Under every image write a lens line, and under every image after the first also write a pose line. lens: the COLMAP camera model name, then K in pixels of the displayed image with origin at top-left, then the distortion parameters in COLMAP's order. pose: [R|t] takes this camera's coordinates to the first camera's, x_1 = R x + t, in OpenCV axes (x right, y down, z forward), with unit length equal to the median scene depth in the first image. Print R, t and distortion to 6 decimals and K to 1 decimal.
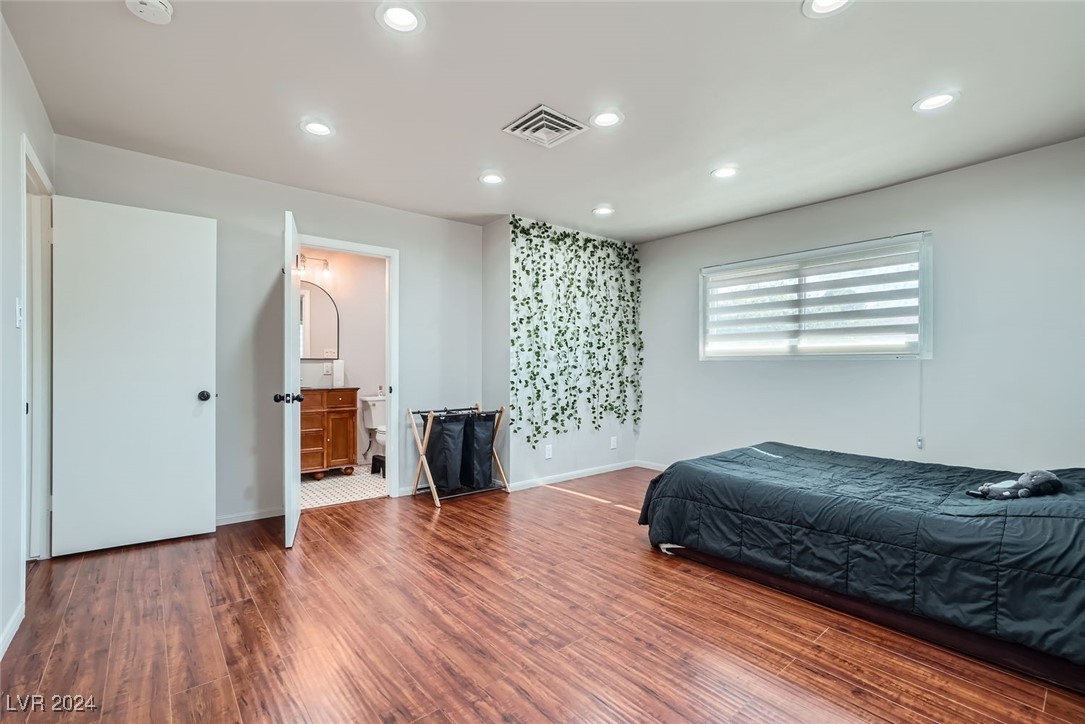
lens RADIAL K [[479.3, 0, 533.2], [0, 479.3, 363.3], [0, 0, 1]] dist [-0.019170, 0.008601]
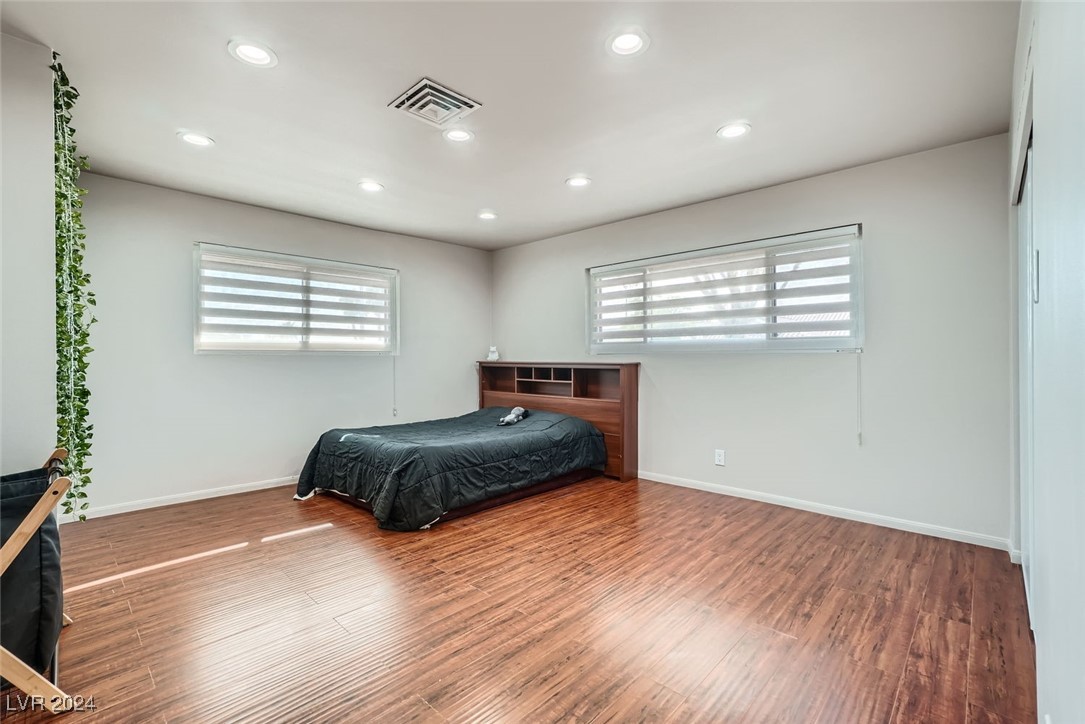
lens RADIAL K [[479.3, 0, 533.4], [0, 479.3, 358.7], [0, 0, 1]] dist [-0.019170, 0.008601]
pose [[-0.093567, -0.003440, 0.995607, -1.050132], [-0.002101, 0.999992, 0.003257, -0.006025], [-0.995611, -0.001787, -0.093573, 1.043223]]
